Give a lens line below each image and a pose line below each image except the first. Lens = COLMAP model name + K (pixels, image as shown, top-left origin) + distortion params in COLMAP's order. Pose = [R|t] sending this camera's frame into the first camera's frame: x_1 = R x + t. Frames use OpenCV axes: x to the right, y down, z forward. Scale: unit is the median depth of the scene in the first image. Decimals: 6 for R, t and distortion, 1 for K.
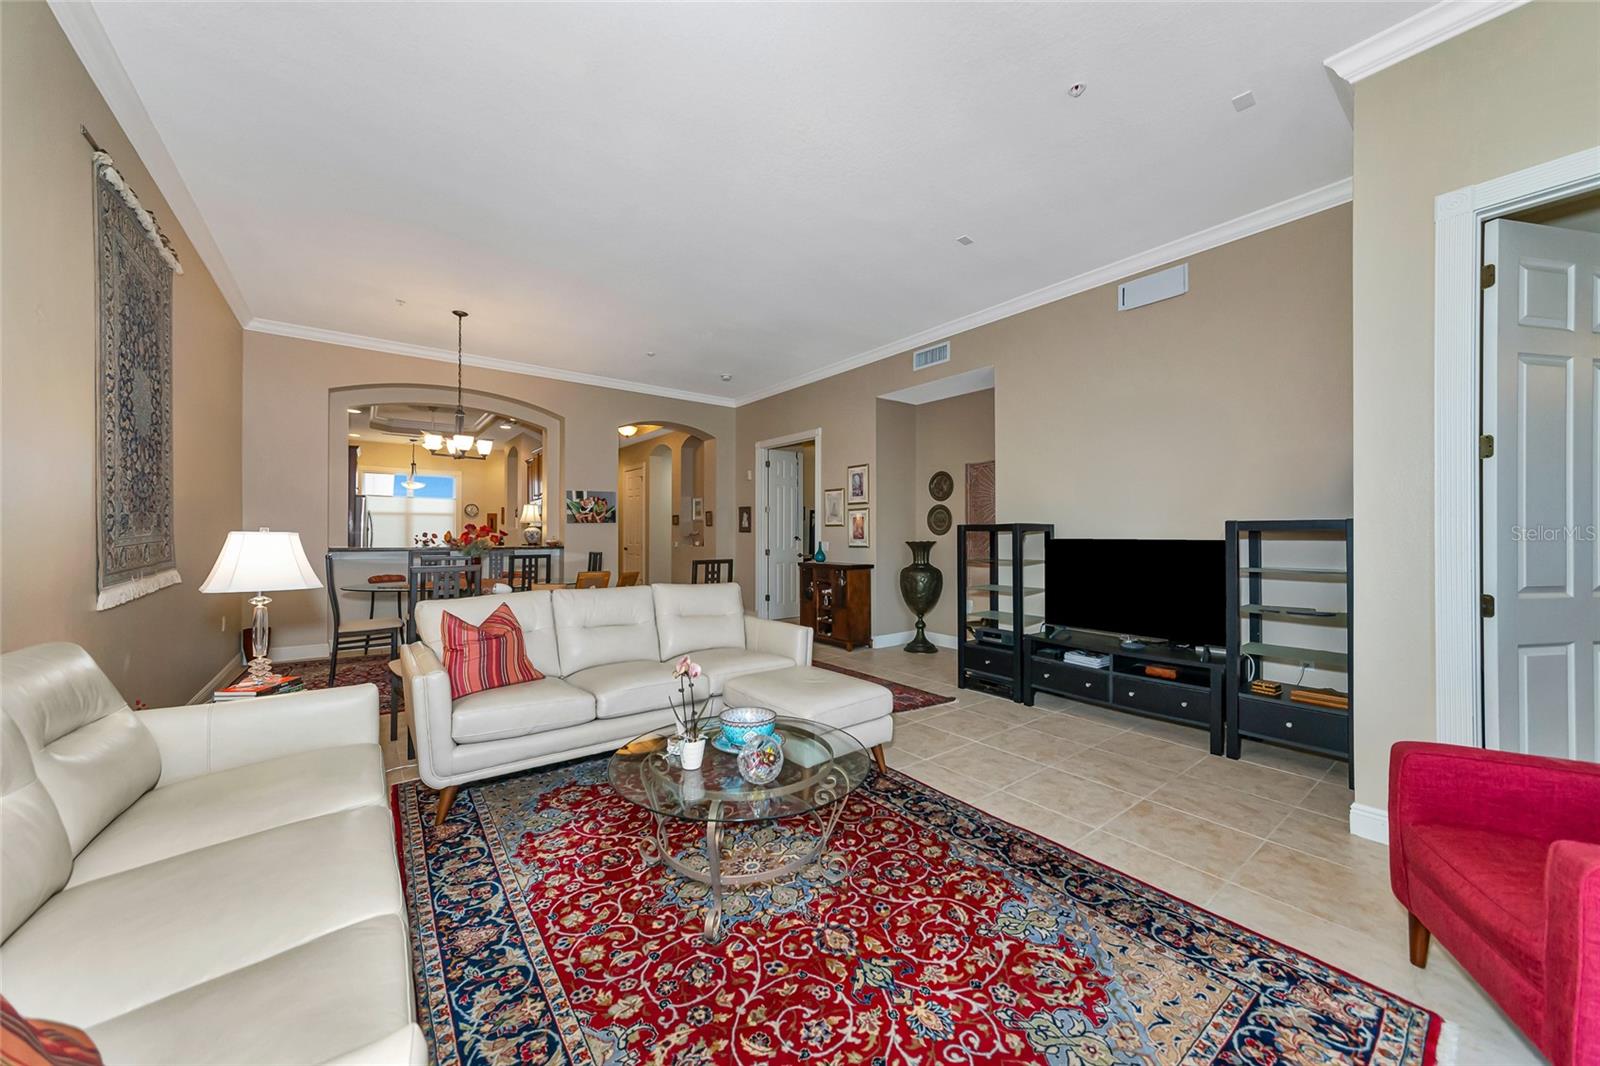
lens RADIAL K [[566.7, 0, 800.0], [0, 566.7, 533.0], [0, 0, 1]] dist [0.003665, 0.000158]
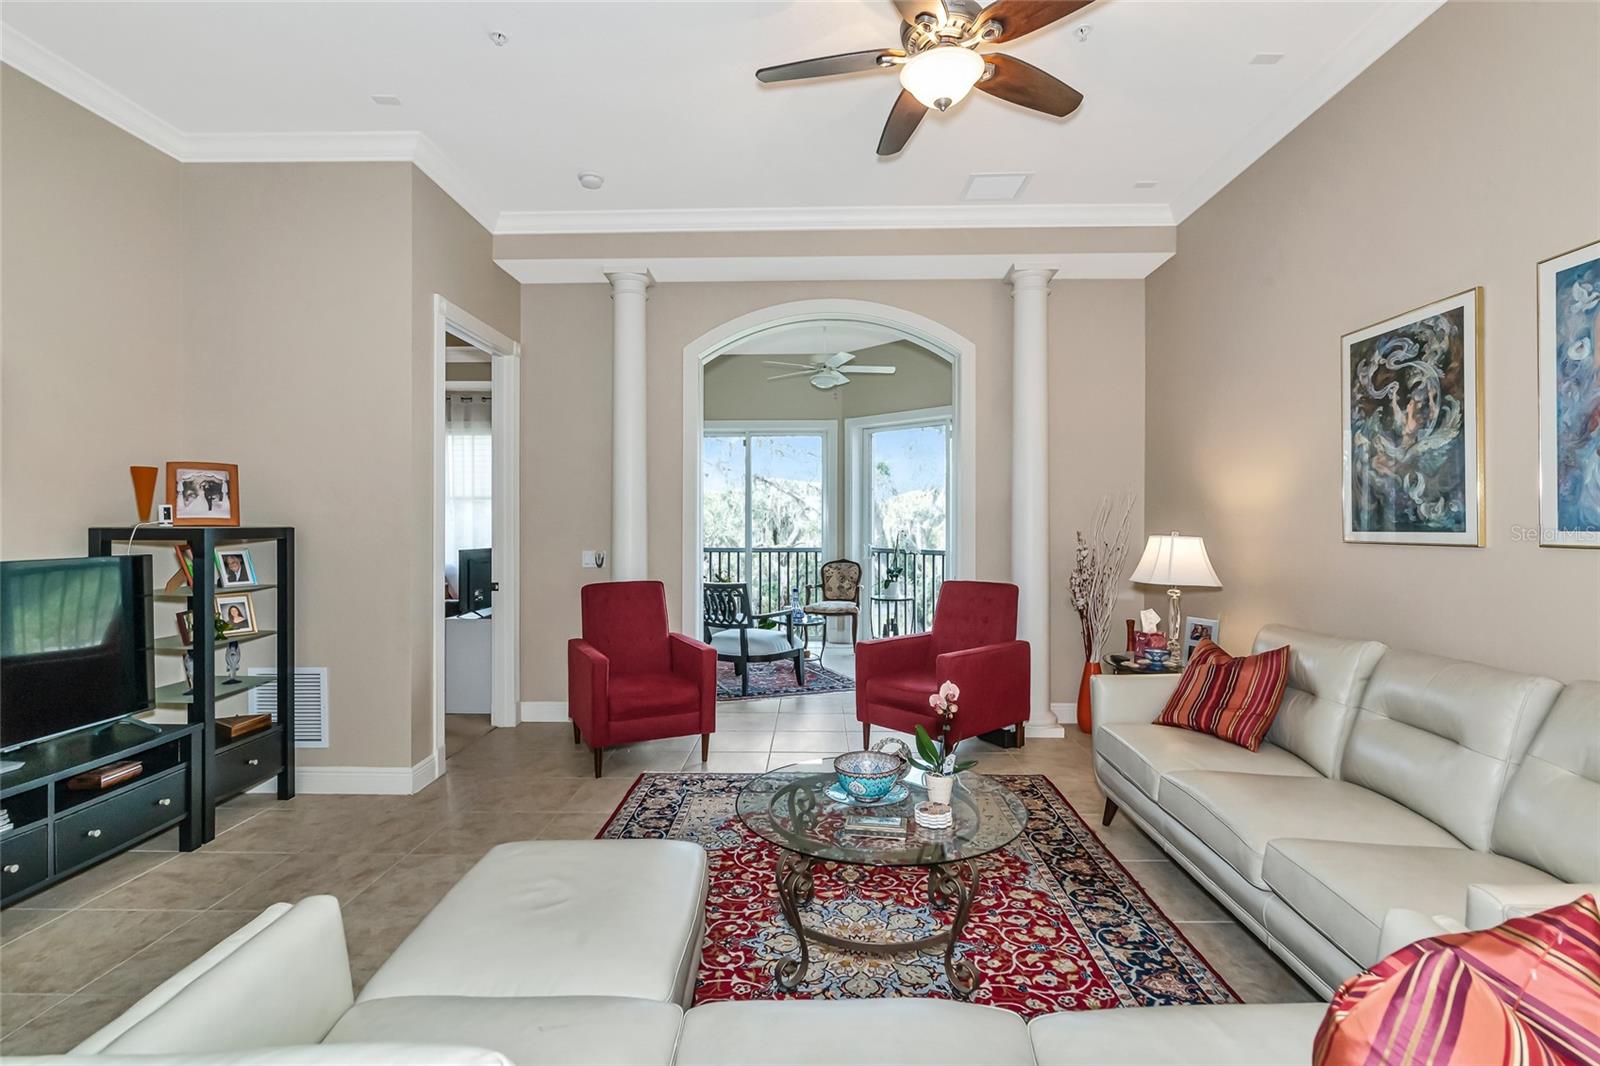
lens RADIAL K [[759.2, 0, 796.4], [0, 759.2, 516.1], [0, 0, 1]] dist [0.002452, -0.000105]
pose [[-0.772876, 0.003507, 0.634547, -0.846635], [-0.002299, 0.999963, -0.008326, -0.049808], [-0.634552, -0.007894, -0.772839, 2.228611]]
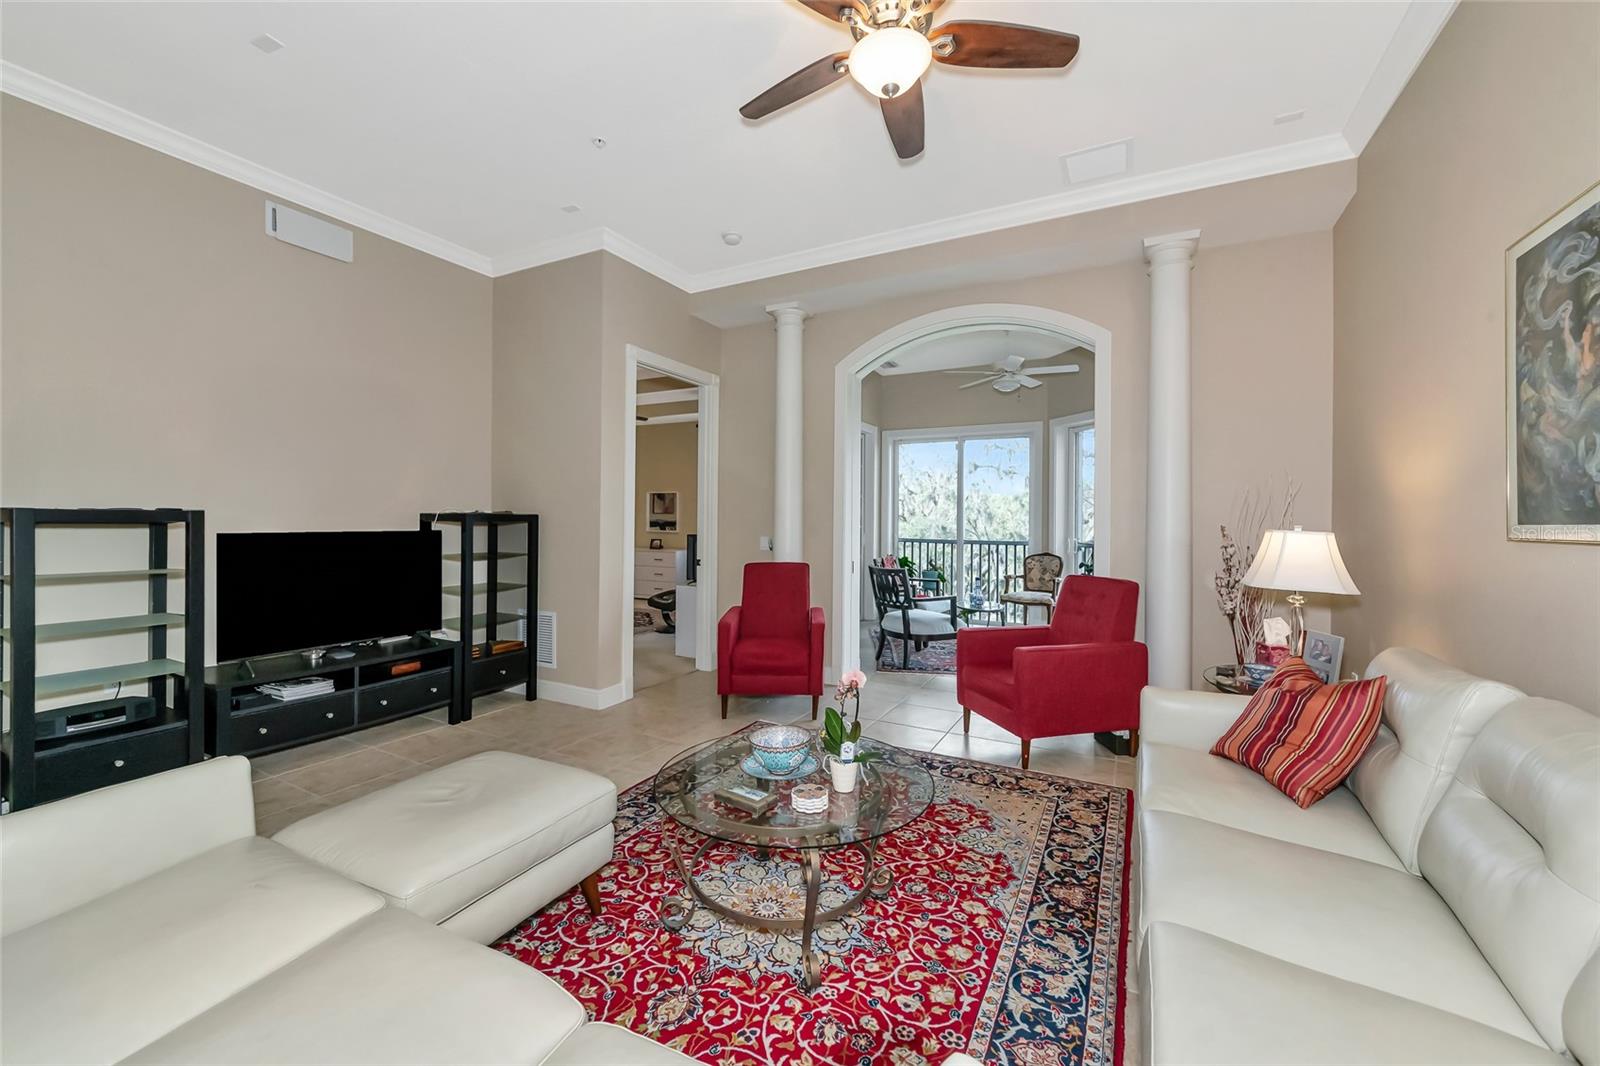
lens RADIAL K [[627.7, 0, 799.7], [0, 627.7, 511.0], [0, 0, 1]] dist [-0.009023, 0.005467]
pose [[-0.406099, 0.005514, 0.913812, -1.158647], [-0.011559, 0.999871, -0.011170, -0.030920], [-0.913756, -0.015099, -0.405983, 1.567249]]
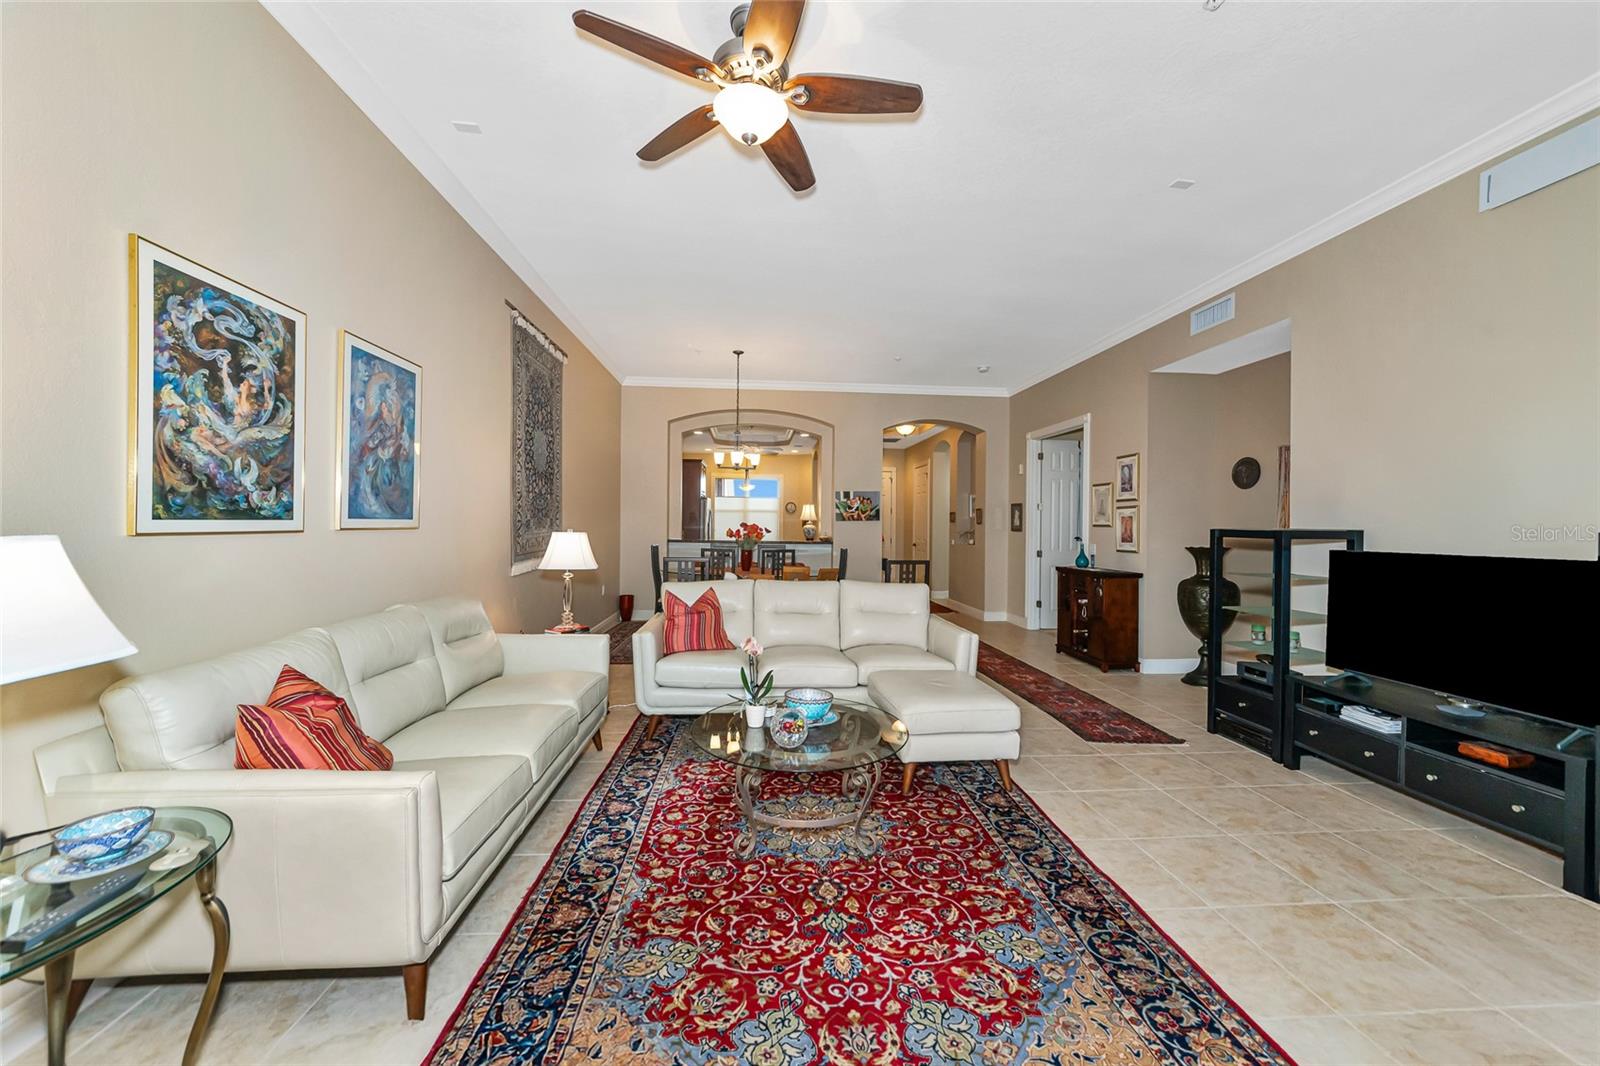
lens RADIAL K [[600.4, 0, 806.4], [0, 600.4, 527.5], [0, 0, 1]] dist [0.001518, 0.000300]
pose [[0.842271, 0.010749, -0.538947, 0.647401], [-0.010080, 0.999940, 0.004189, -0.034767], [0.538960, 0.001904, 0.842329, -0.063141]]
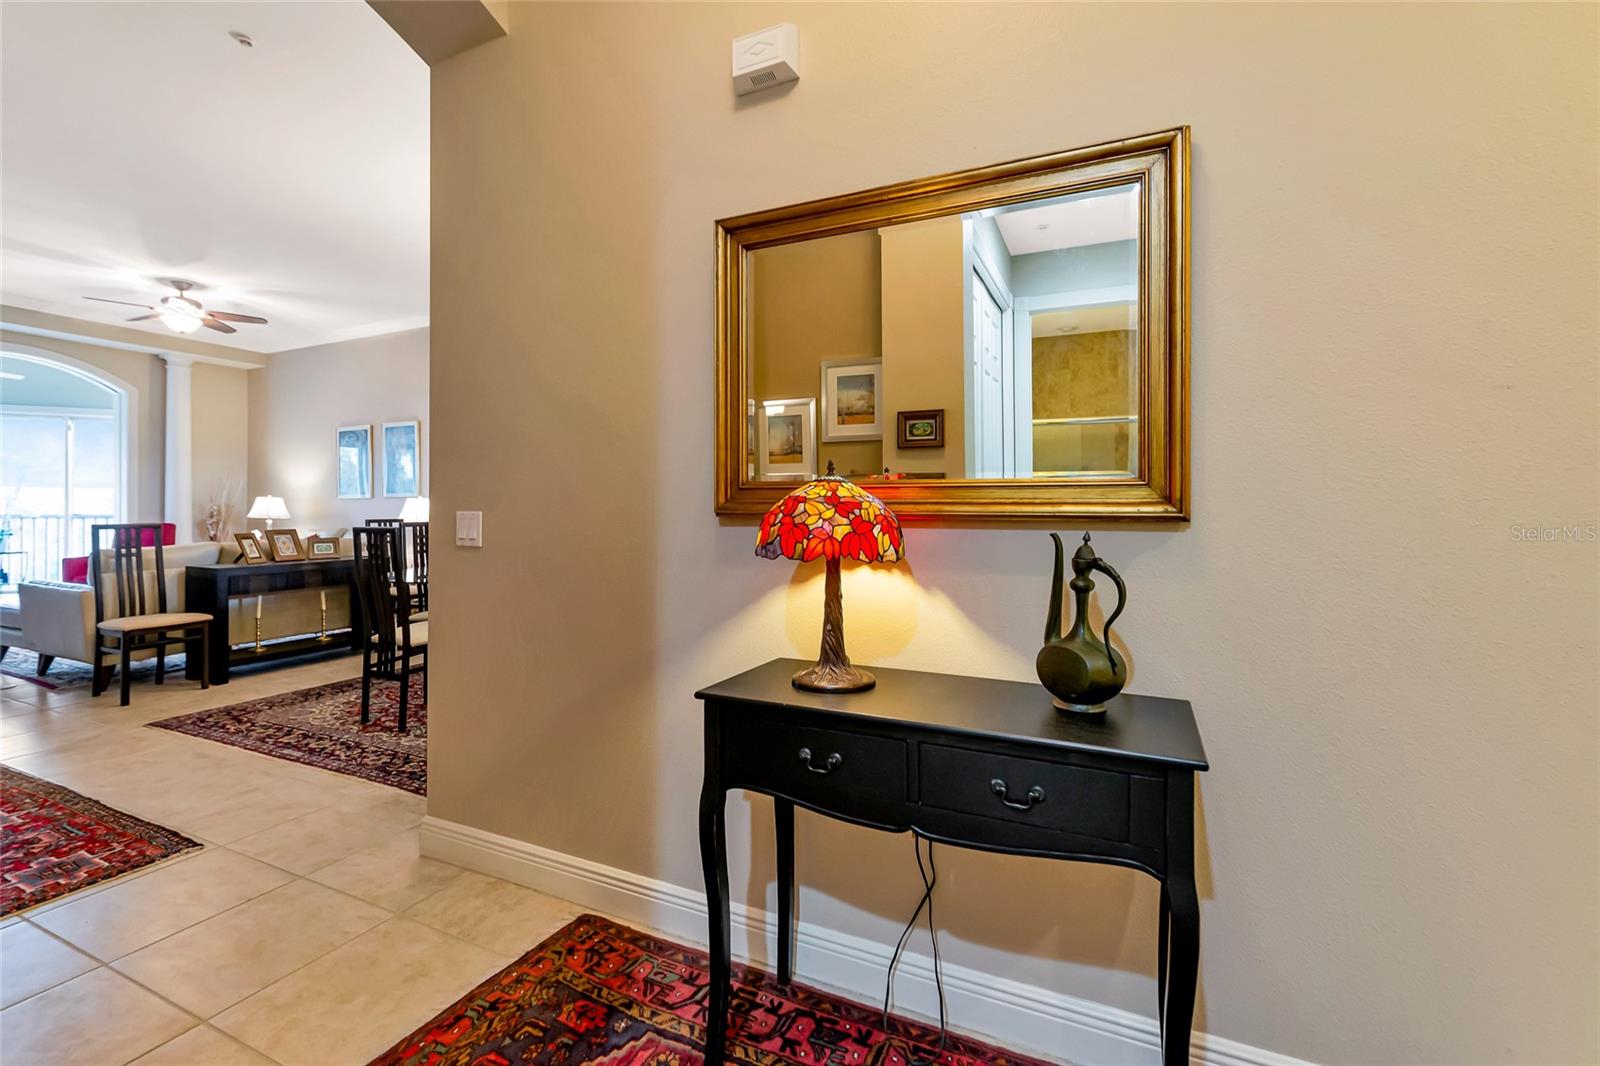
lens RADIAL K [[696.1, 0, 793.9], [0, 696.1, 518.7], [0, 0, 1]] dist [-0.000951, 0.000033]
pose [[-0.891912, 0.002243, -0.452204, -1.314088], [-0.002571, 0.999946, 0.010030, 0.066447], [0.452202, 0.010108, -0.891858, 5.462718]]
